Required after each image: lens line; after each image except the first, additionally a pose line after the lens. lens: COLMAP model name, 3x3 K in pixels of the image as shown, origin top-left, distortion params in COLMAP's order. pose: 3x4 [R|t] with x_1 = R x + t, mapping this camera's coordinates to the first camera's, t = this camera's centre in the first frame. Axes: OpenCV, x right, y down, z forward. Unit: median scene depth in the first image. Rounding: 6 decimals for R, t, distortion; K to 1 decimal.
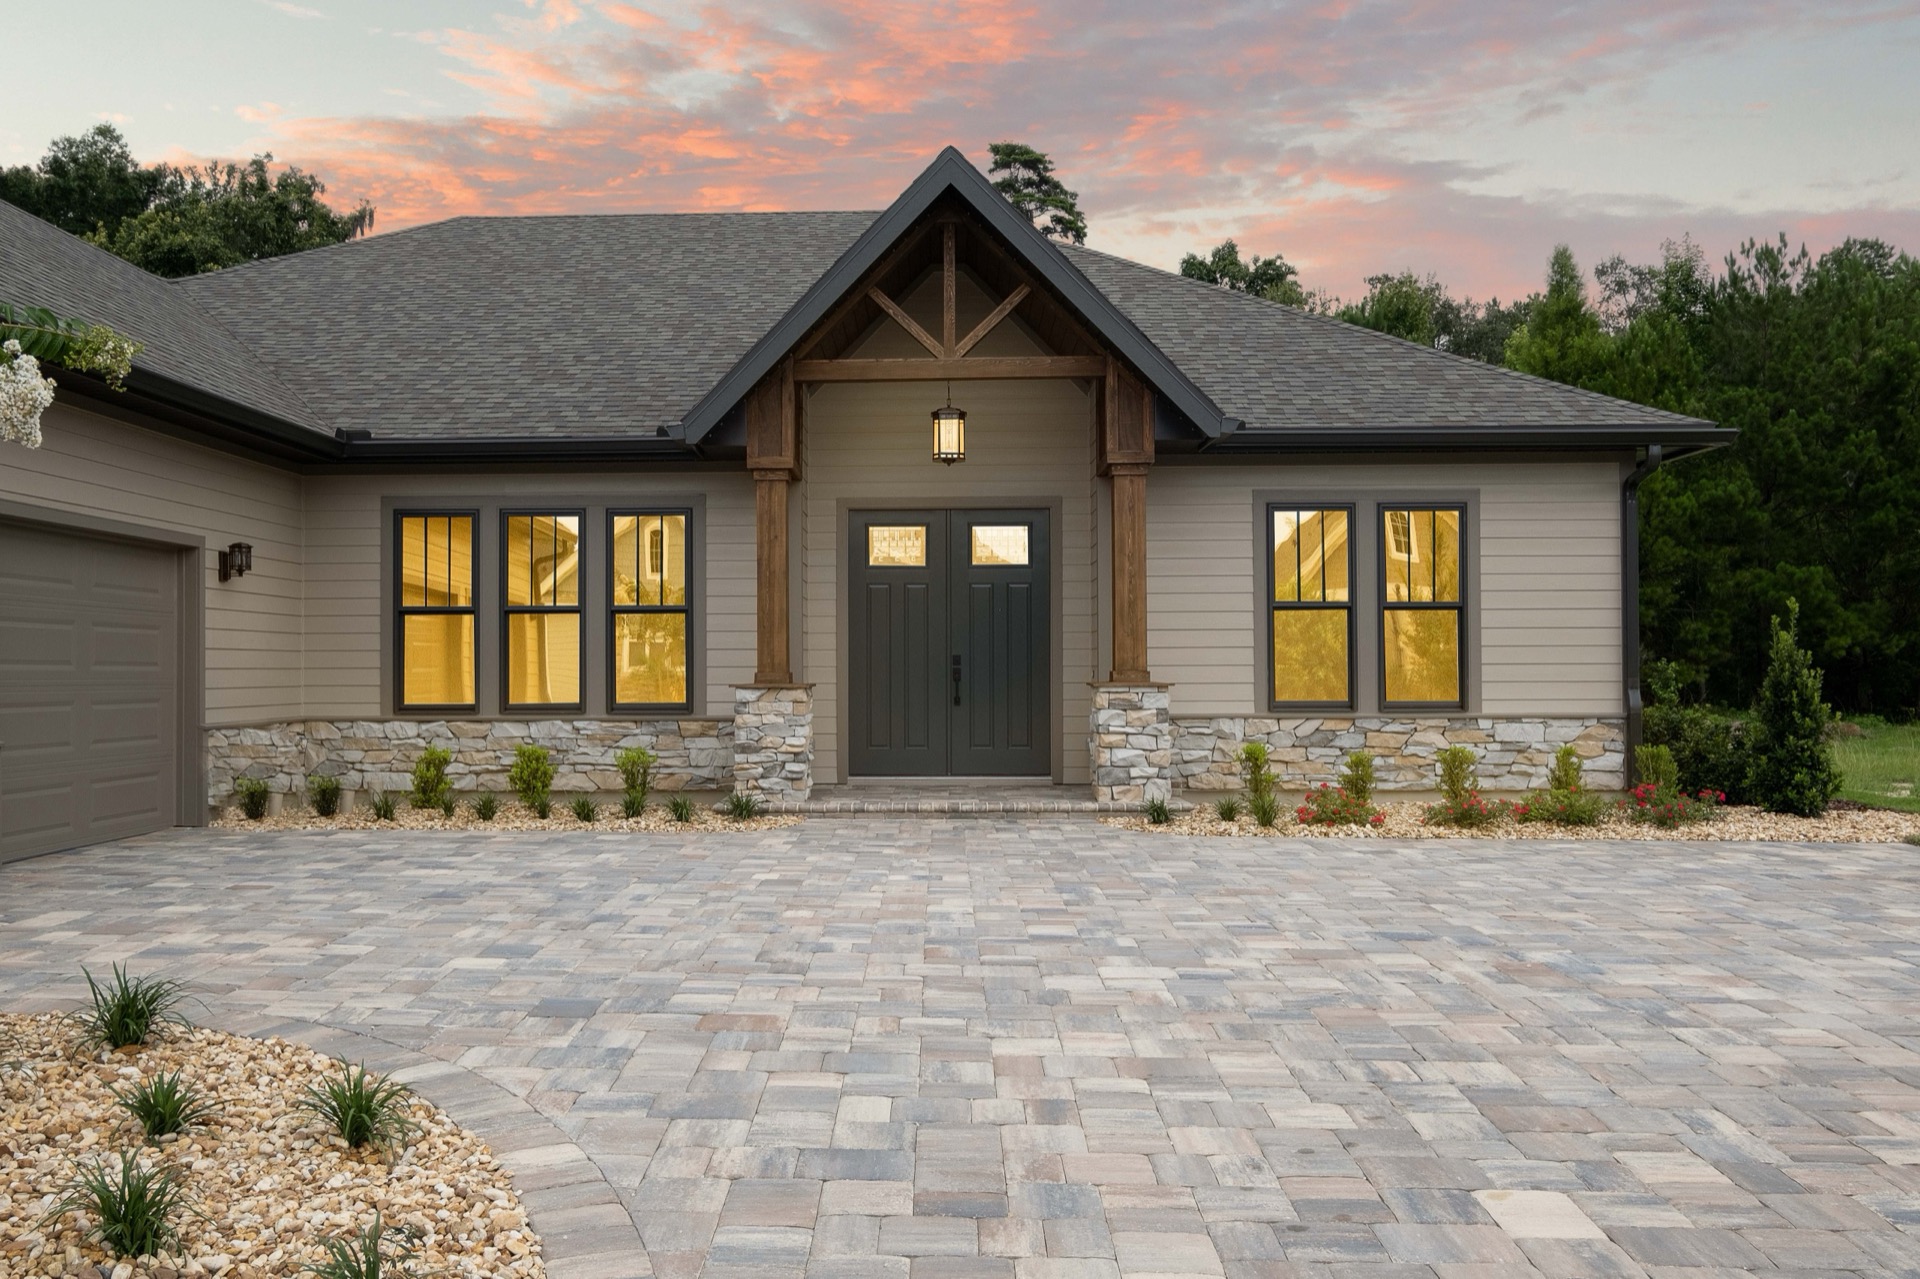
lens RADIAL K [[1789.0, 0, 960.0], [0, 1789.0, 639.5], [0, 0, 1]] dist [-0.007202, 0.018076]
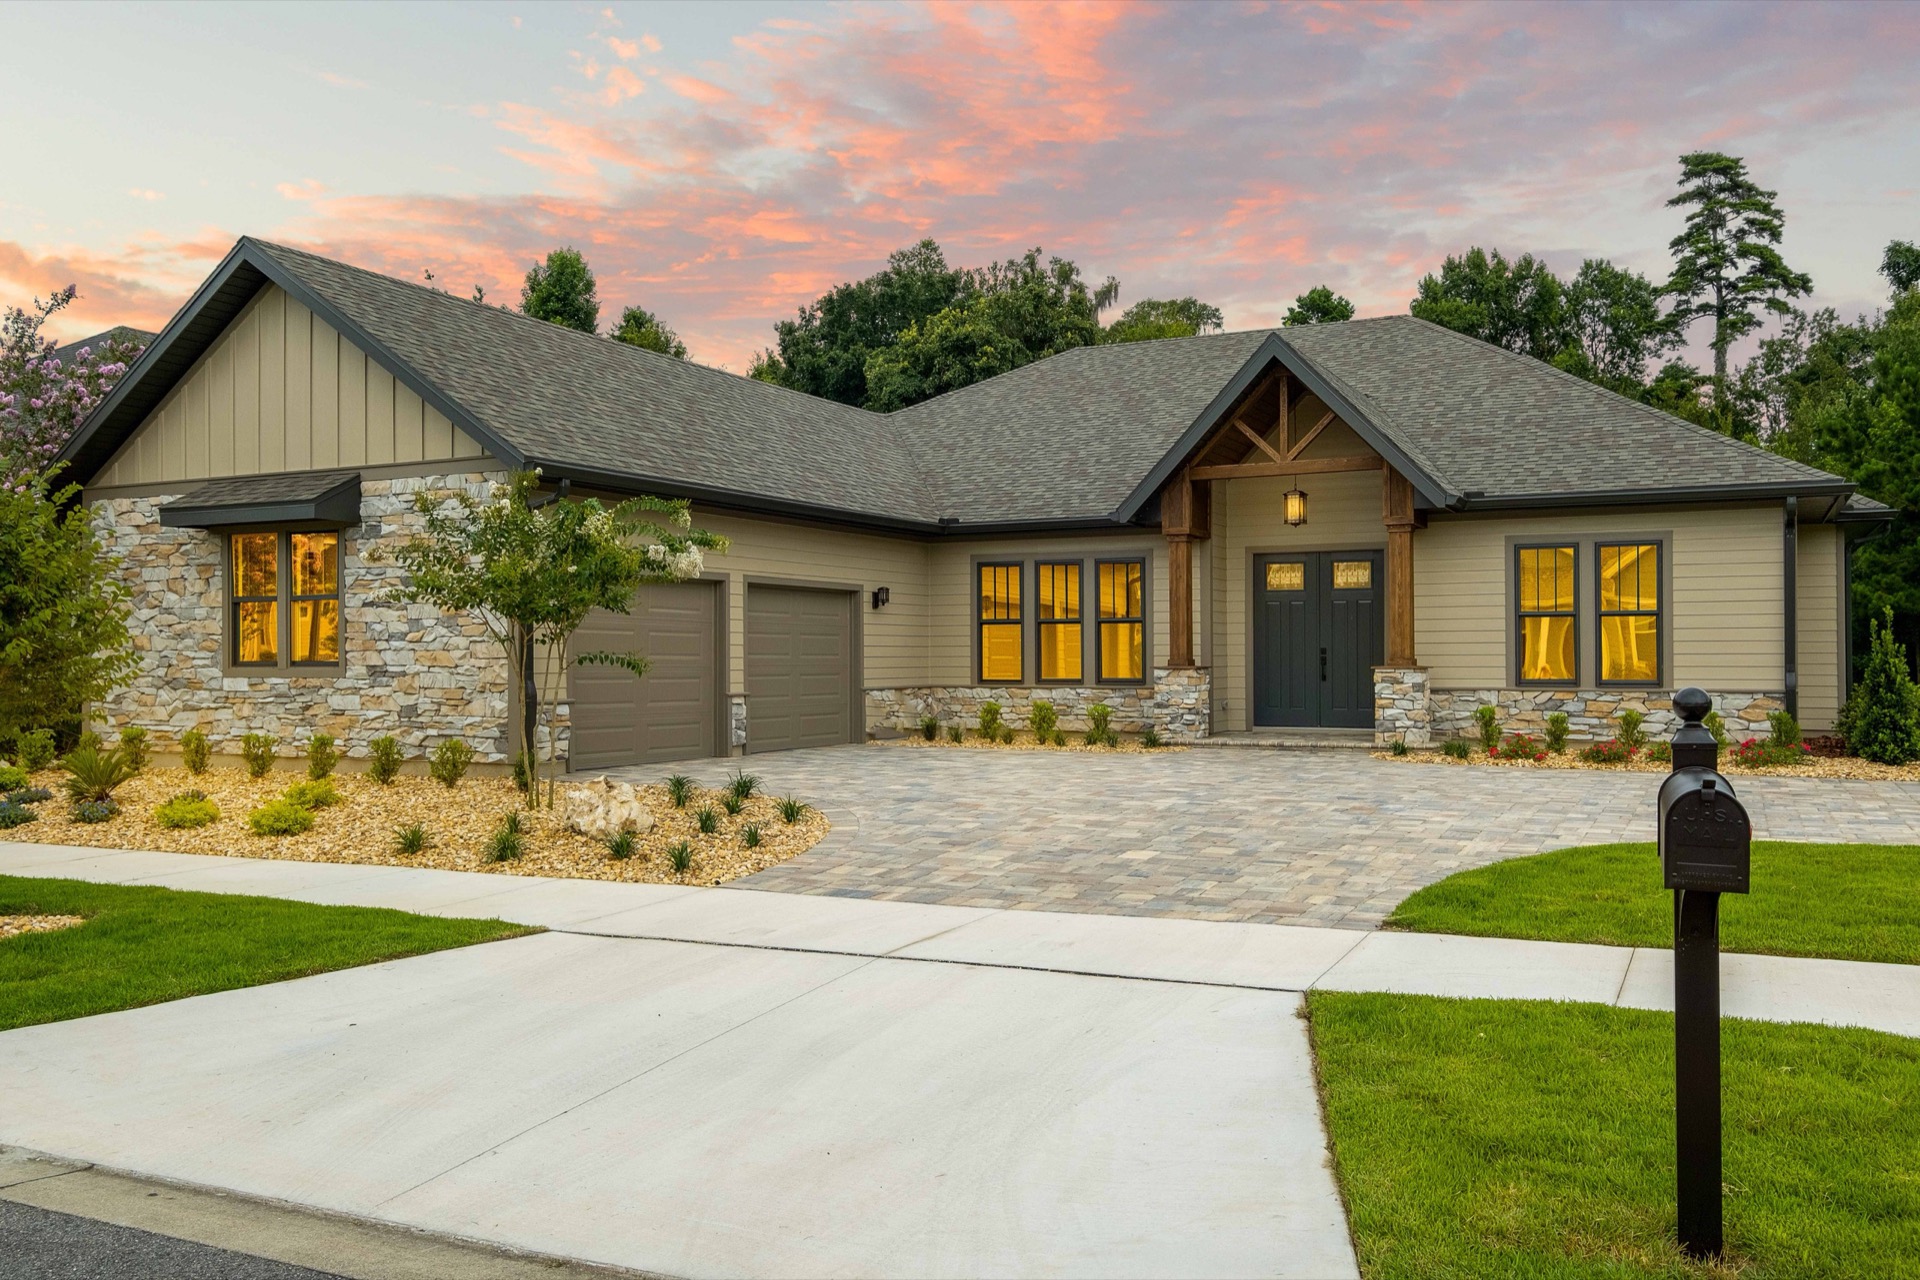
lens RADIAL K [[1575.6, 0, 960.0], [0, 1575.6, 640.0], [0, 0, 1]] dist [-0.000922, 0.008039]
pose [[0.906751, -0.004083, -0.421648, 0.304819], [0.007524, 0.999951, 0.006498, -0.009575], [0.421600, -0.009065, 0.906736, -0.368345]]
